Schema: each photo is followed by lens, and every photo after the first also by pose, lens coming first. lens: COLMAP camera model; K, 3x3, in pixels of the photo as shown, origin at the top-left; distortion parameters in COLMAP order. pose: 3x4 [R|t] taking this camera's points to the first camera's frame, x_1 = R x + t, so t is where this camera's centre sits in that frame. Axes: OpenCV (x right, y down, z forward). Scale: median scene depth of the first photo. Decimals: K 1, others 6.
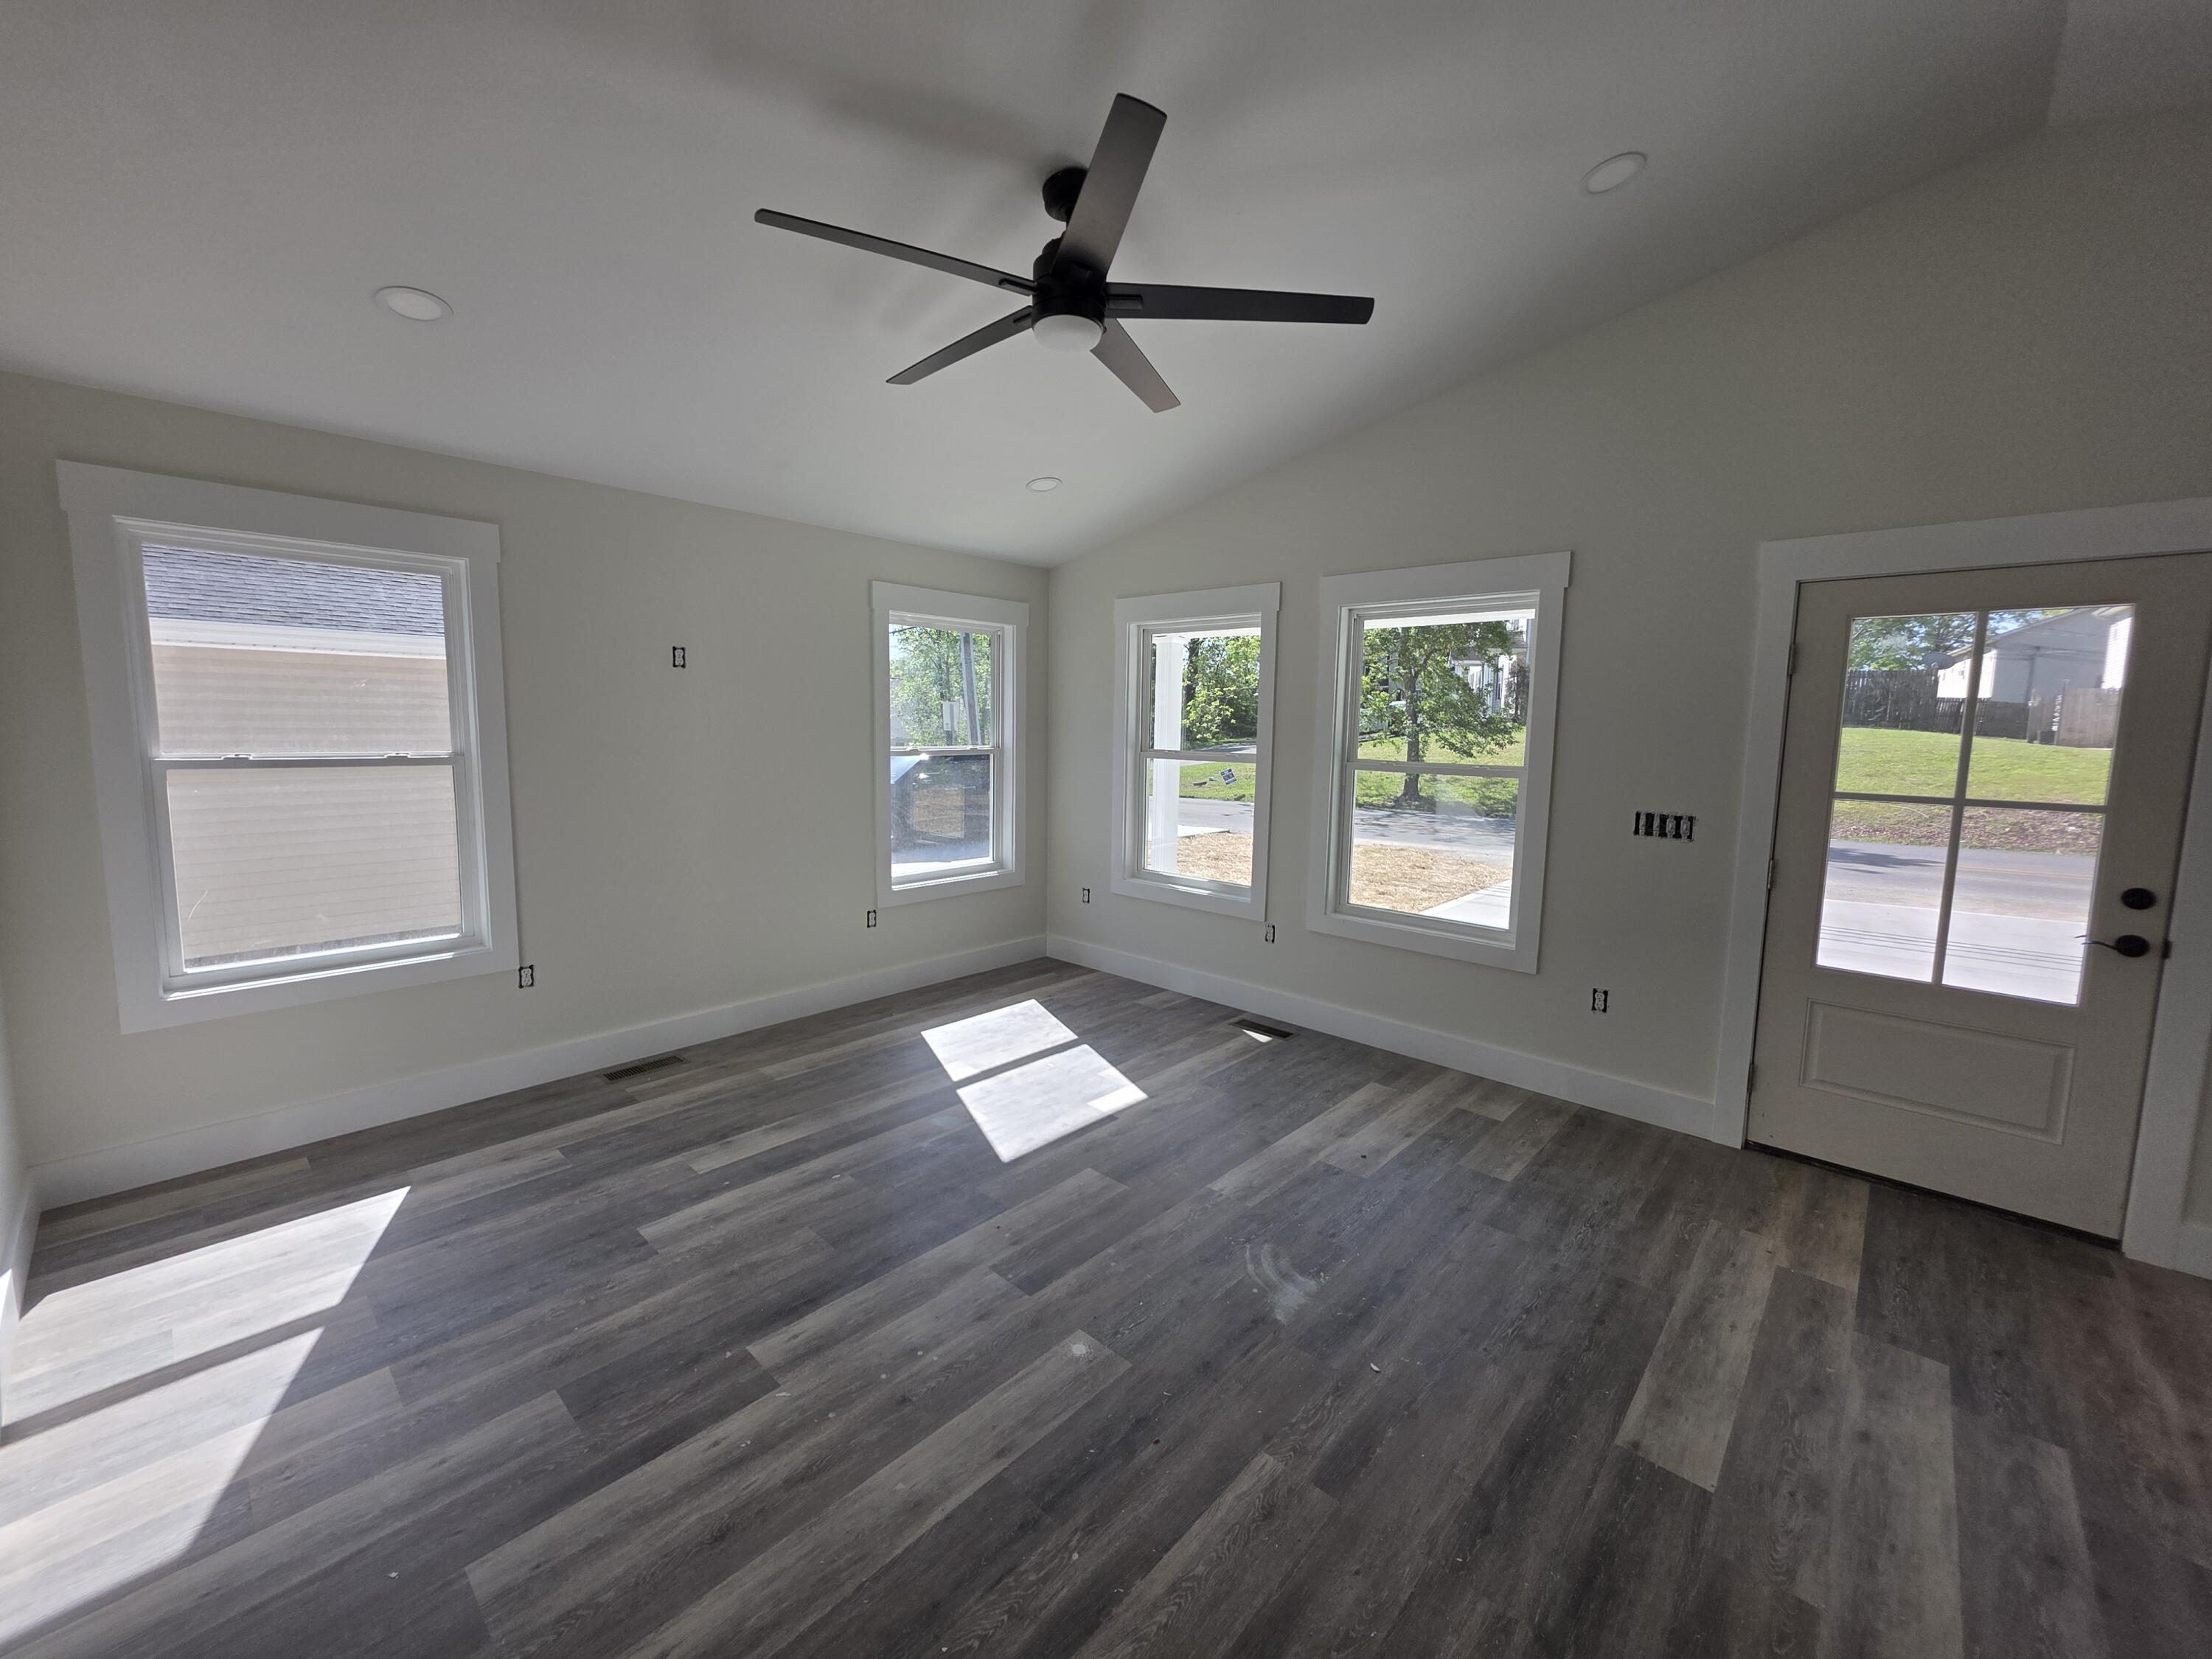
lens RADIAL K [[888.2, 0, 1093.4], [0, 888.2, 815.8], [0, 0, 1]] dist [0.000542, 0.000121]
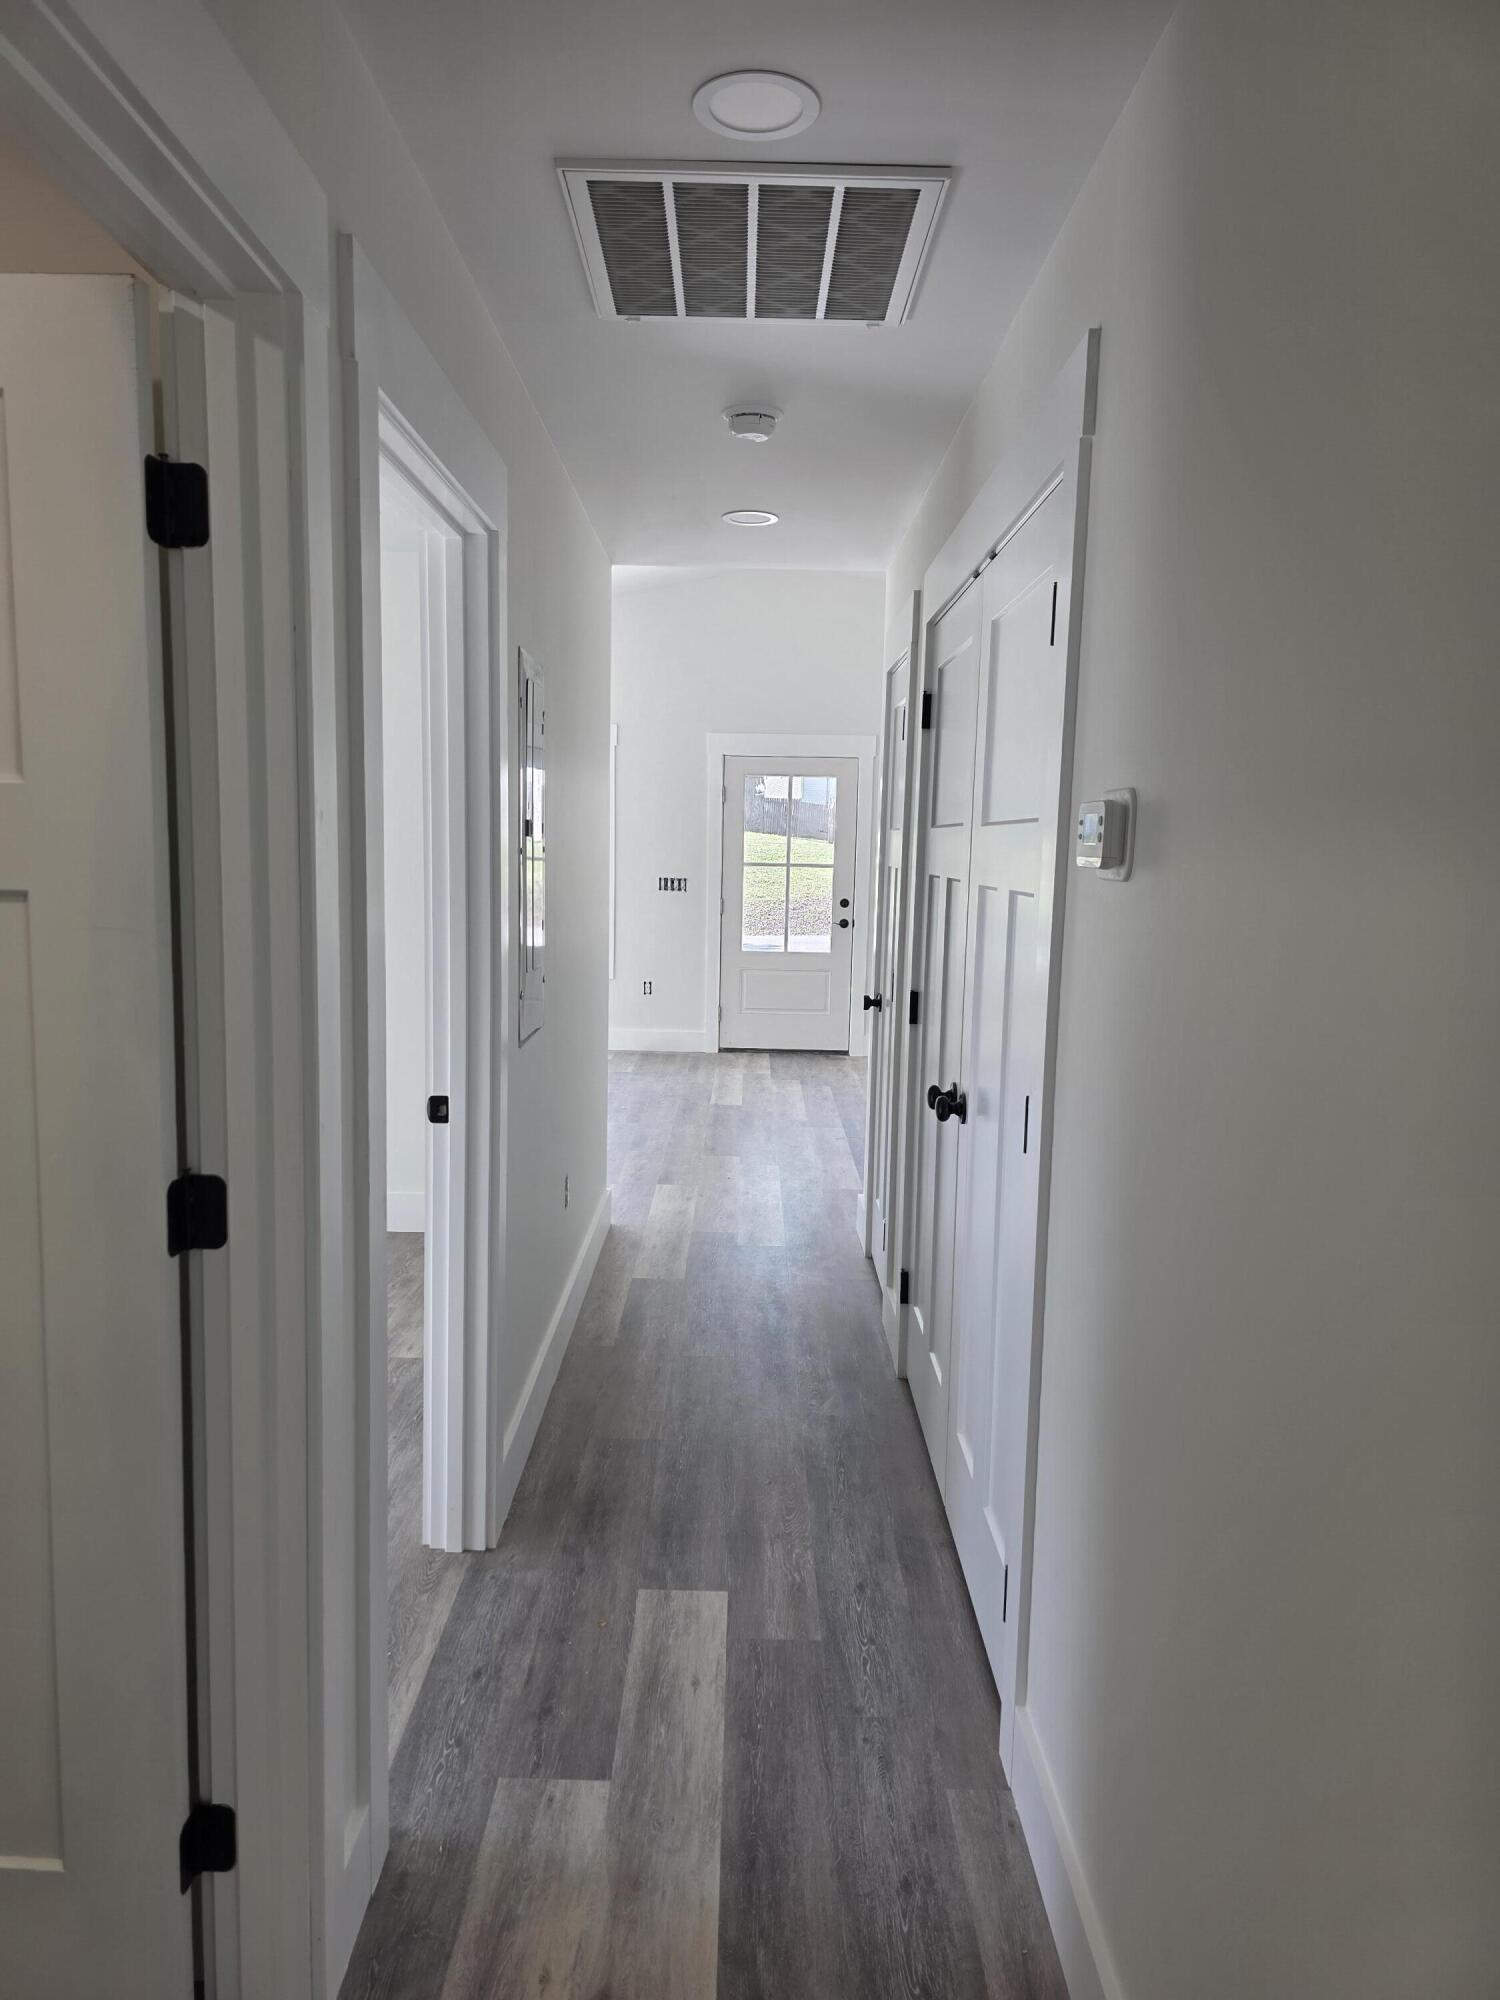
lens RADIAL K [[1335.5, 0, 750.0], [0, 1335.5, 1000.0], [0, 0, 1]] dist [0.083403, -0.090094]
pose [[0.732160, -0.081515, 0.676237, -1.220806], [0.063164, 0.996660, 0.051752, 0.126759], [-0.678197, 0.004823, 0.734864, -1.225951]]
